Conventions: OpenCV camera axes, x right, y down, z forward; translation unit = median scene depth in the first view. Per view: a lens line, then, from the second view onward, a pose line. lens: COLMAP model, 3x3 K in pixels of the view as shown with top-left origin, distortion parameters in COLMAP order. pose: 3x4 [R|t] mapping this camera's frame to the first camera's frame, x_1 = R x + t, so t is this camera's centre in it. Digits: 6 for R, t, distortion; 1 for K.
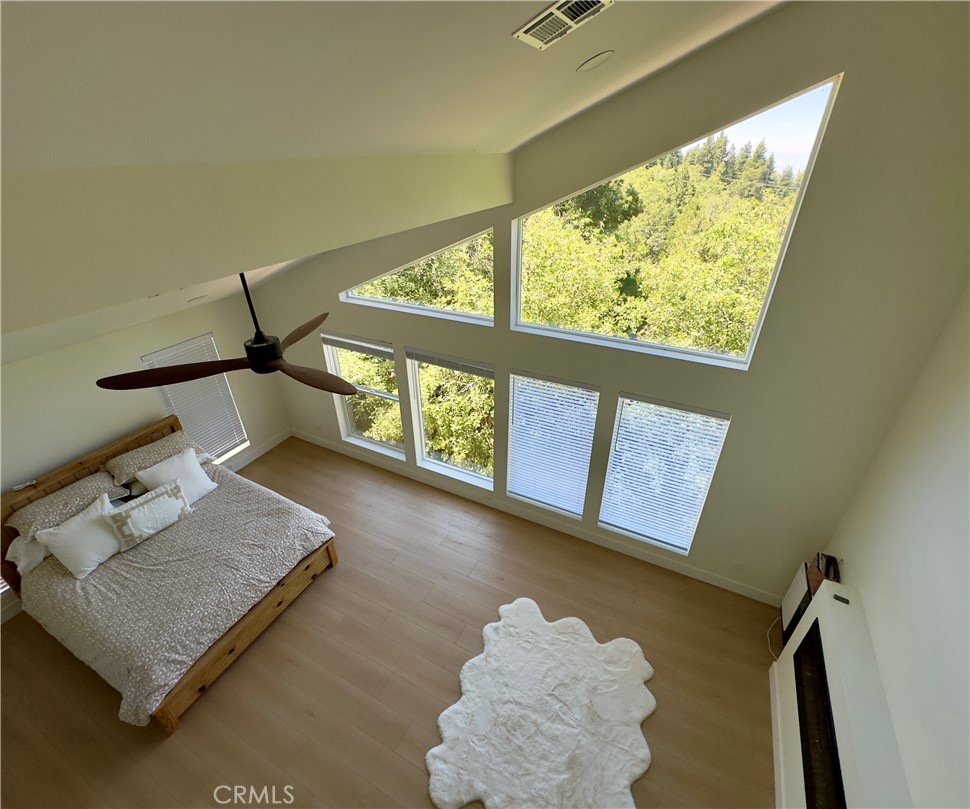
lens RADIAL K [[435.3, 0, 485.0], [0, 435.3, 404.5], [0, 0, 1]] dist [0.000483, -0.000178]
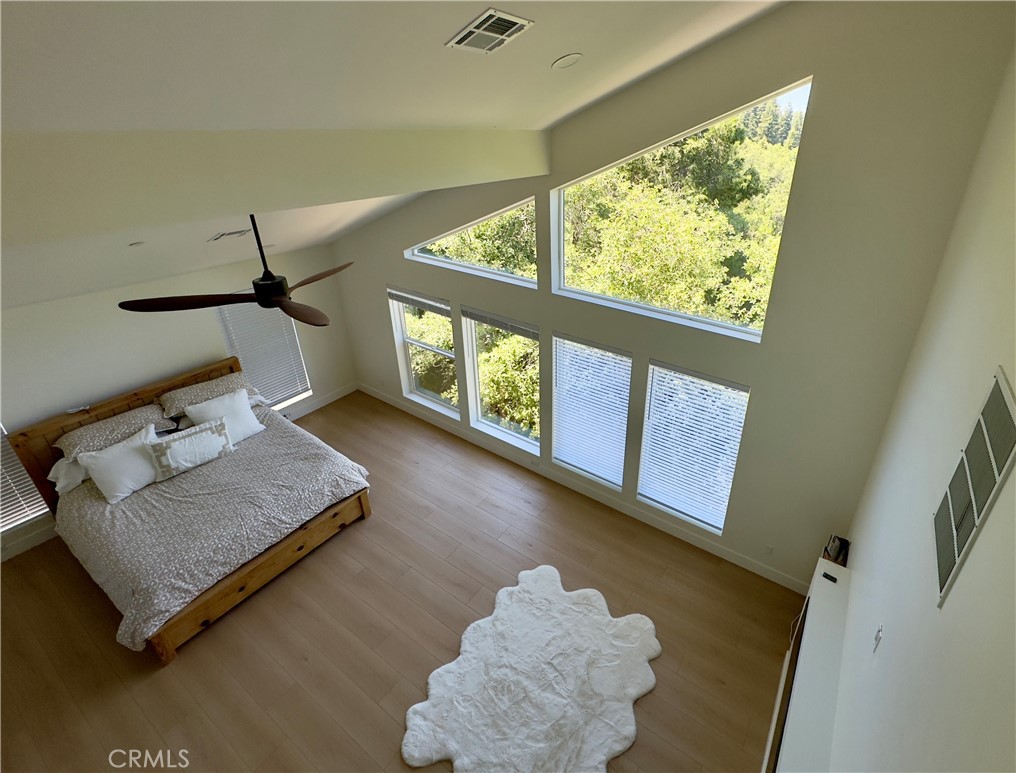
lens RADIAL K [[468.8, 0, 588.7], [0, 468.8, 338.5], [0, 0, 1]] dist [0.000034, 0.000128]
pose [[0.996739, 0.064370, -0.048664, 0.218310], [-0.068777, 0.993089, -0.095097, 0.037481], [0.042206, 0.098134, 0.994278, -0.093980]]
